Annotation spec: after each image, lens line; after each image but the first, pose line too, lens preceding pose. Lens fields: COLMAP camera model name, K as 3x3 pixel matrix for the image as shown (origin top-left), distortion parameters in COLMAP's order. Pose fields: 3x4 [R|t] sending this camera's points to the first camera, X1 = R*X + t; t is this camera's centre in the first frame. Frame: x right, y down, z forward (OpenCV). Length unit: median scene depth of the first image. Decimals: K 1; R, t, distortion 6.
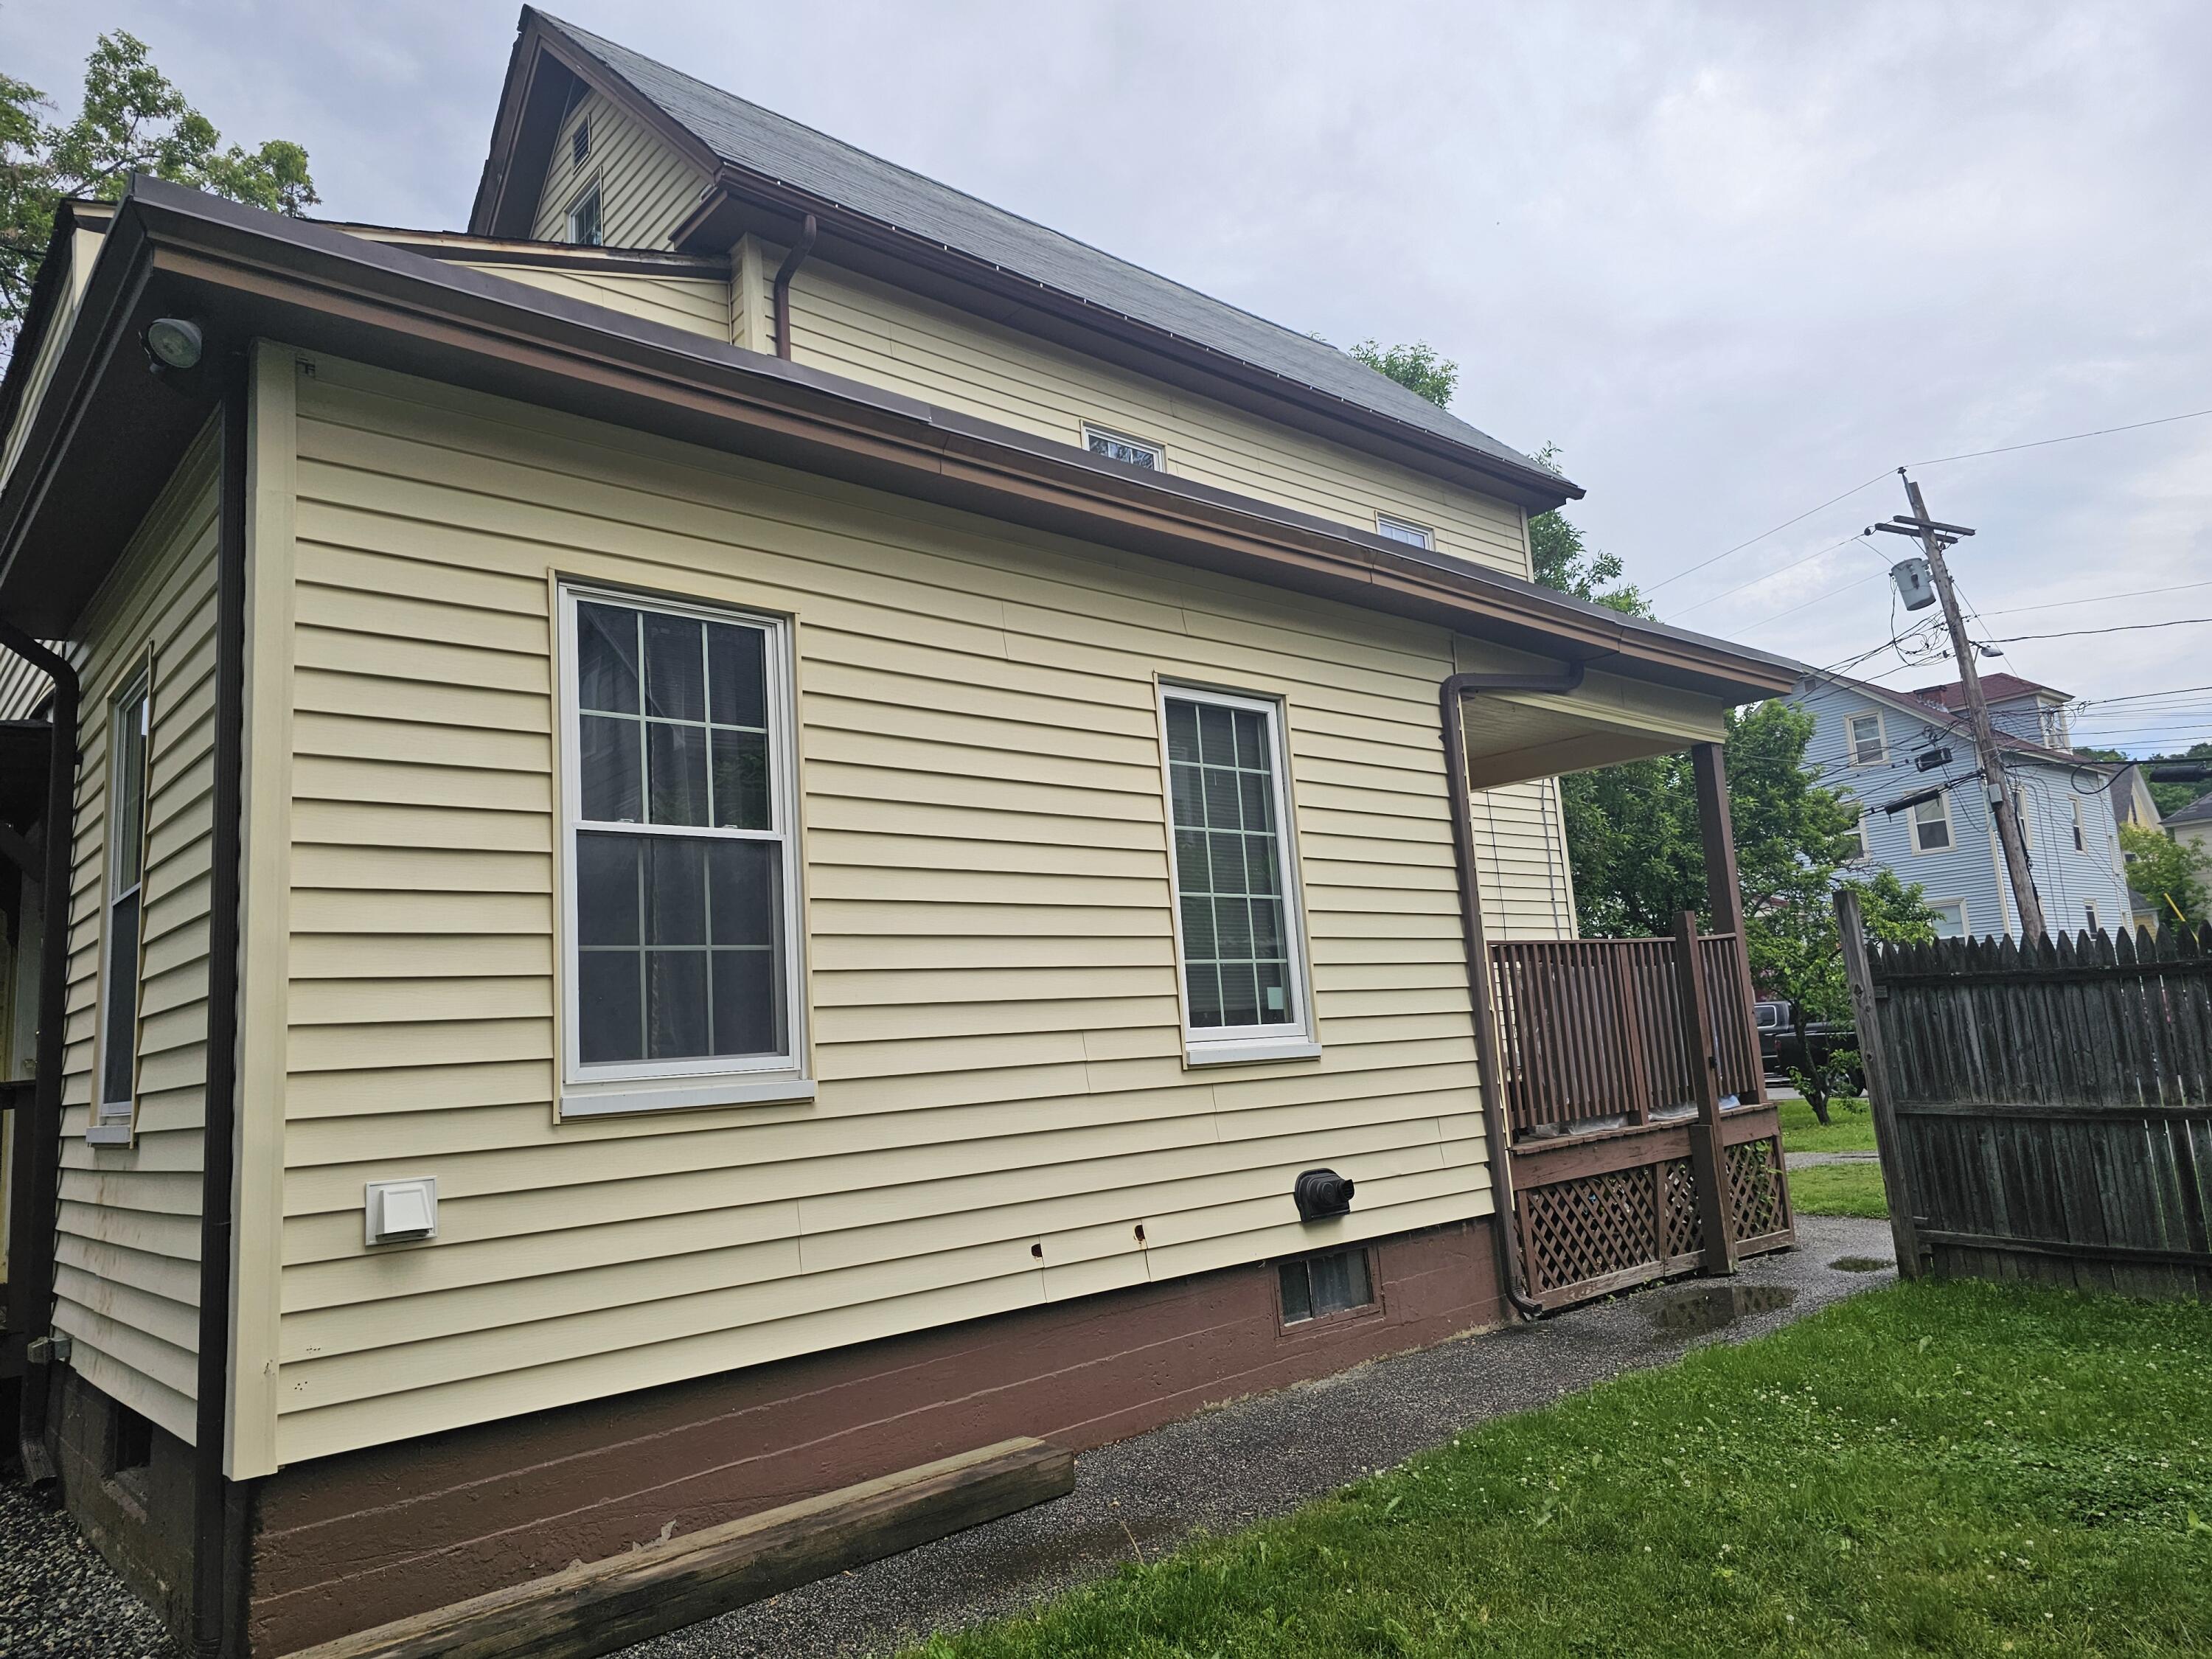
lens RADIAL K [[1498.2, 0, 1105.8], [0, 1498.2, 829.8], [0, 0, 1]] dist [0.021988, -0.004934]
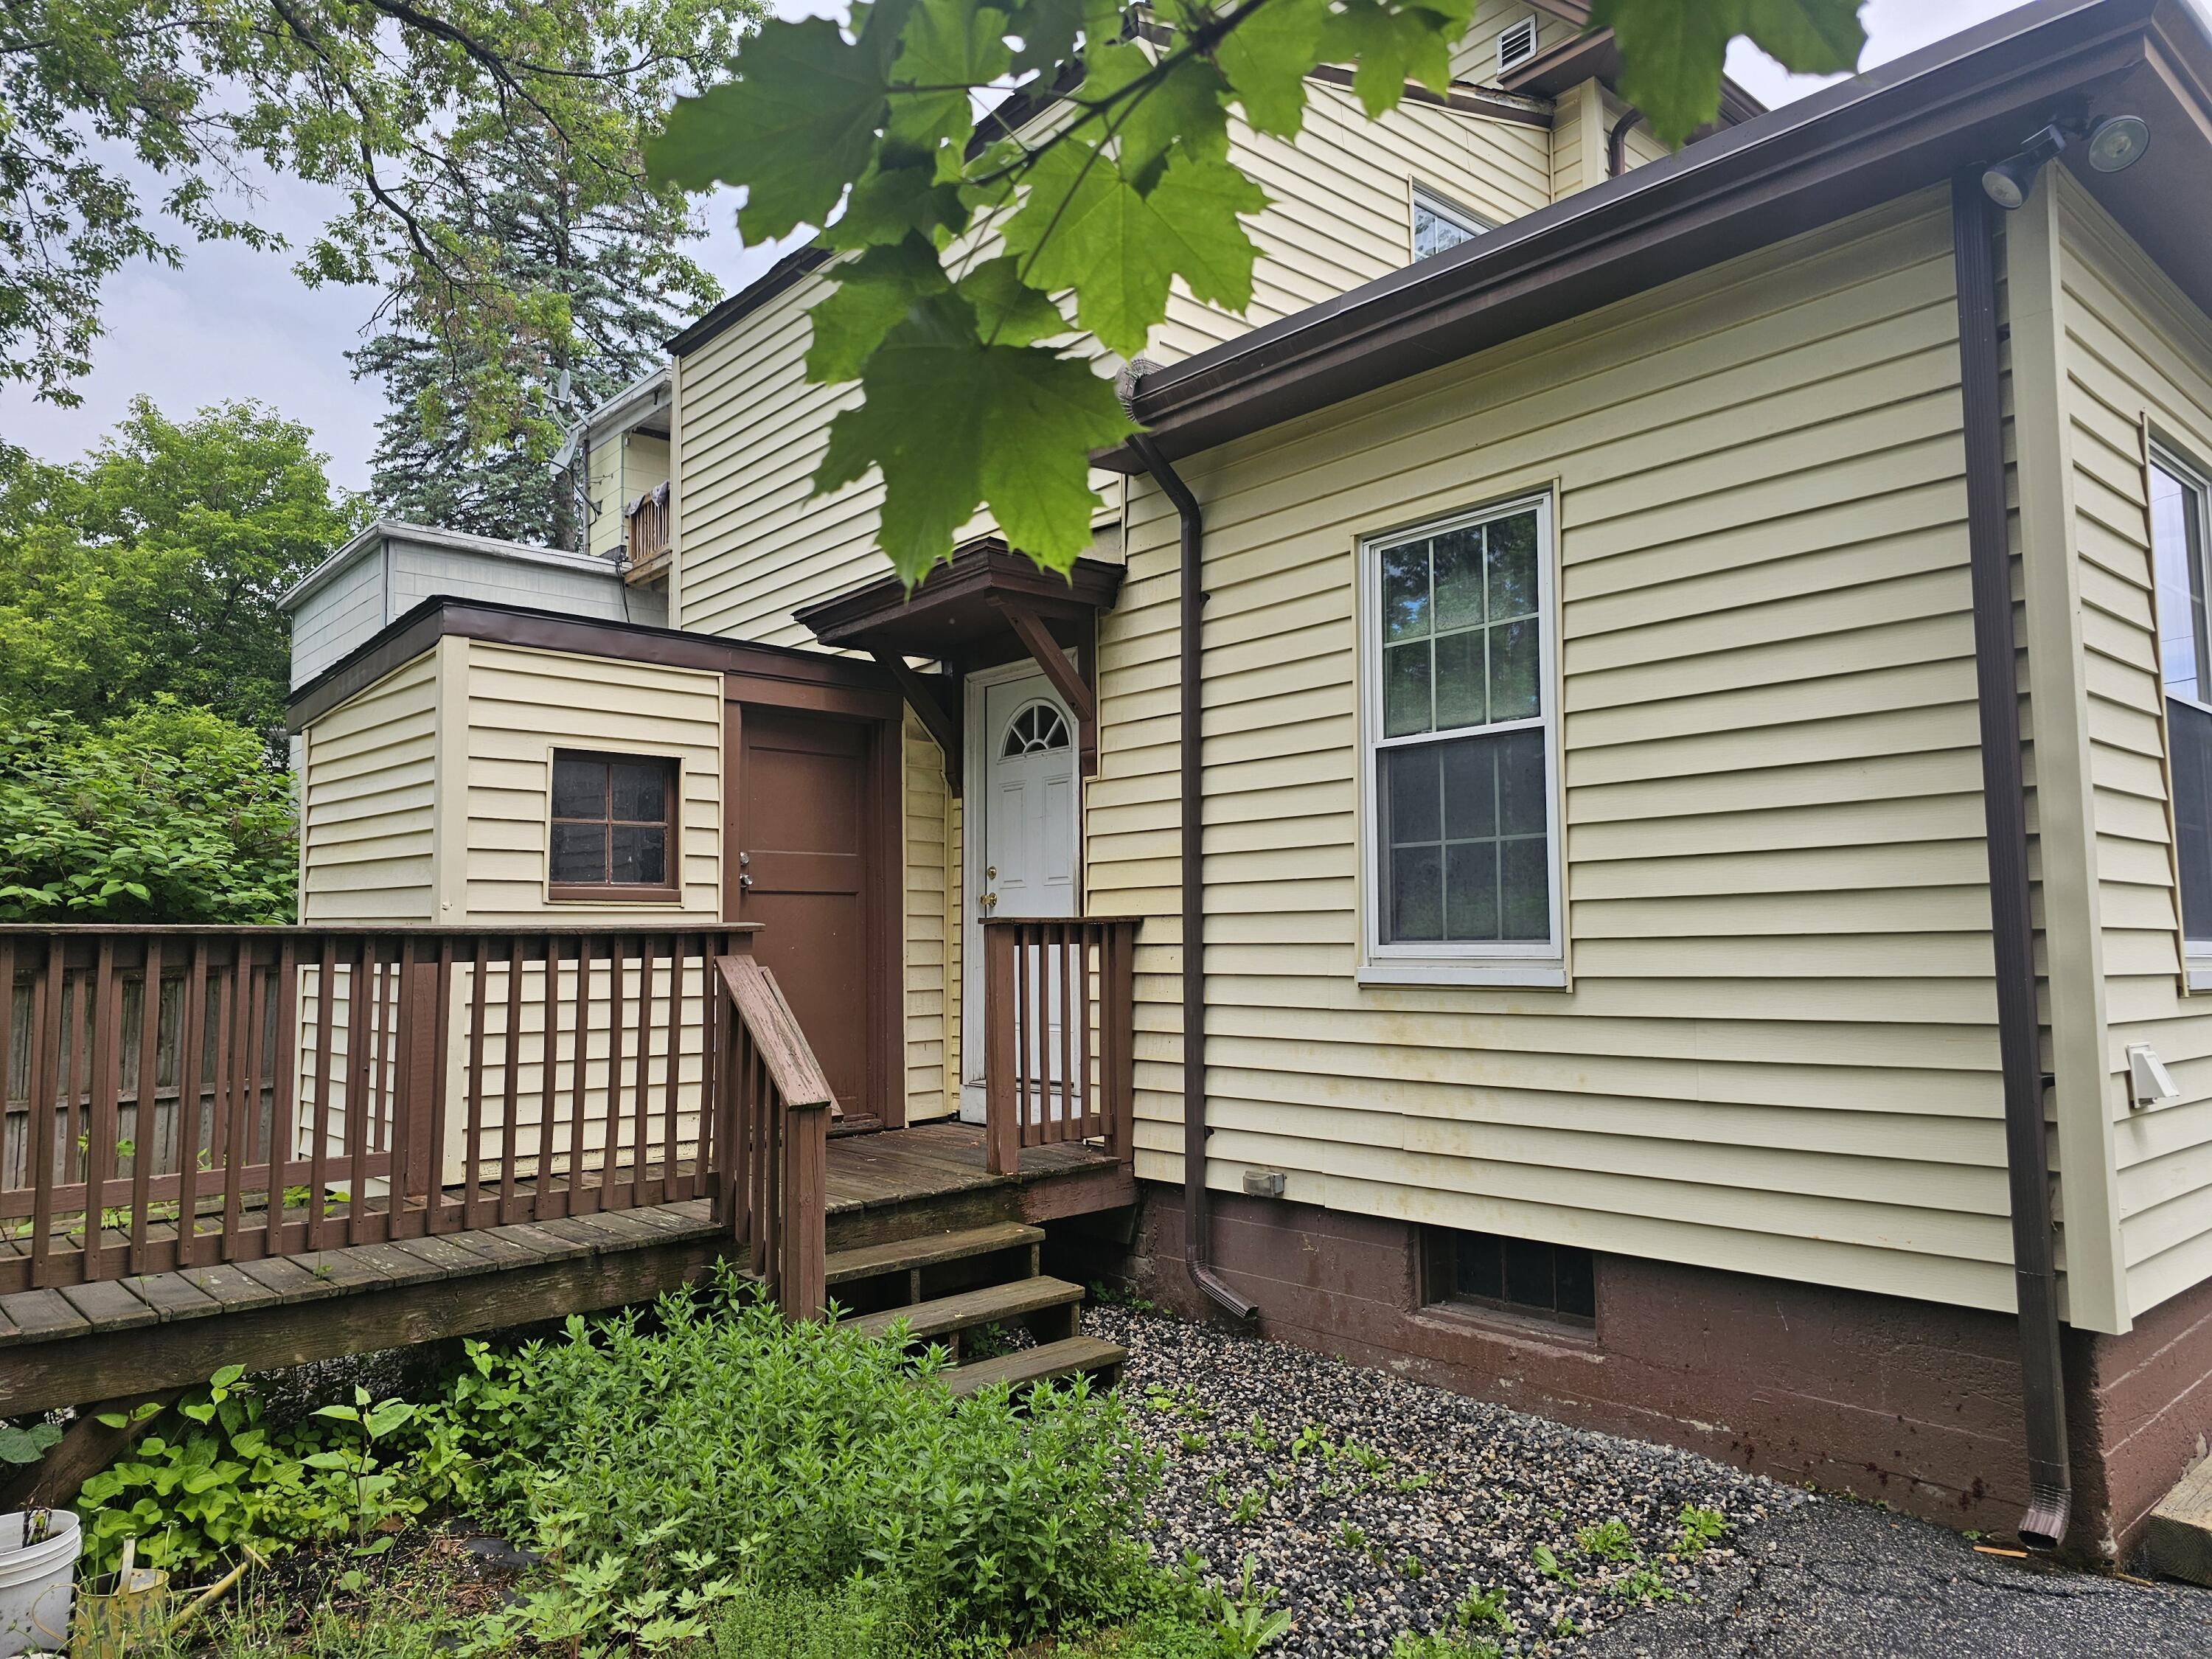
lens RADIAL K [[1498.2, 0, 1108.2], [0, 1498.2, 831.1], [0, 0, 1]] dist [0.021988, -0.004934]
pose [[-0.004199, -0.027511, -0.999613, 0.798290], [0.162212, 0.986364, -0.027827, 0.059277], [0.986747, -0.162266, 0.000321, 0.745325]]
